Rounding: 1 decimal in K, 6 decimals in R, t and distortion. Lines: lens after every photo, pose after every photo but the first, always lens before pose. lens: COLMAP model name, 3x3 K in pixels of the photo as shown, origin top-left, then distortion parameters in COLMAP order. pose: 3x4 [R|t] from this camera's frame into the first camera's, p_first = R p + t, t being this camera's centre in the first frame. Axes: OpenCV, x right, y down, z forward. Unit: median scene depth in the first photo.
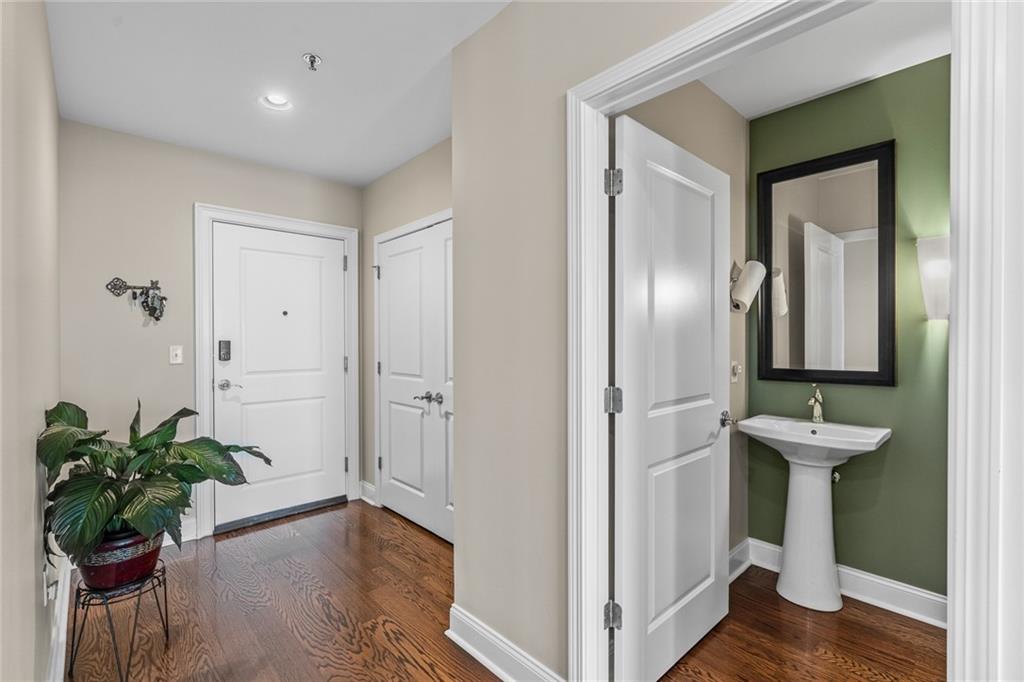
lens RADIAL K [[463.1, 0, 522.7], [0, 463.1, 341.8], [0, 0, 1]] dist [-0.008907, 0.003279]
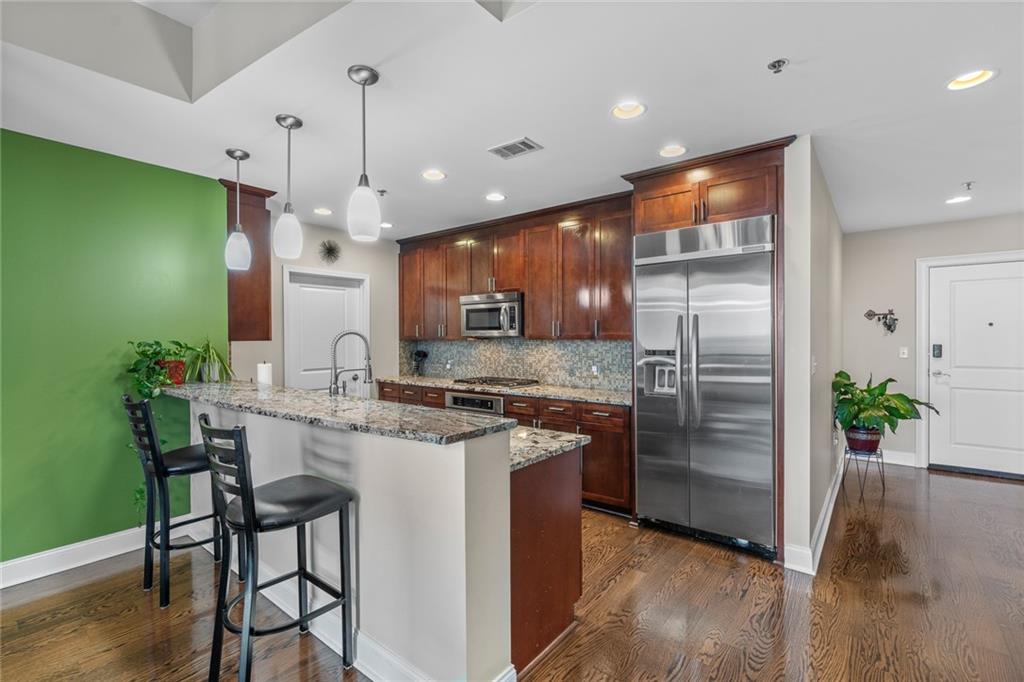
lens RADIAL K [[463.1, 0, 505.8], [0, 463.1, 340.0], [0, 0, 1]] dist [-0.008907, 0.003279]
pose [[0.136051, 0.008800, -0.990663, 0.871653], [-0.001836, 0.999961, 0.008631, -0.036655], [0.990700, 0.000644, 0.136062, -0.809241]]
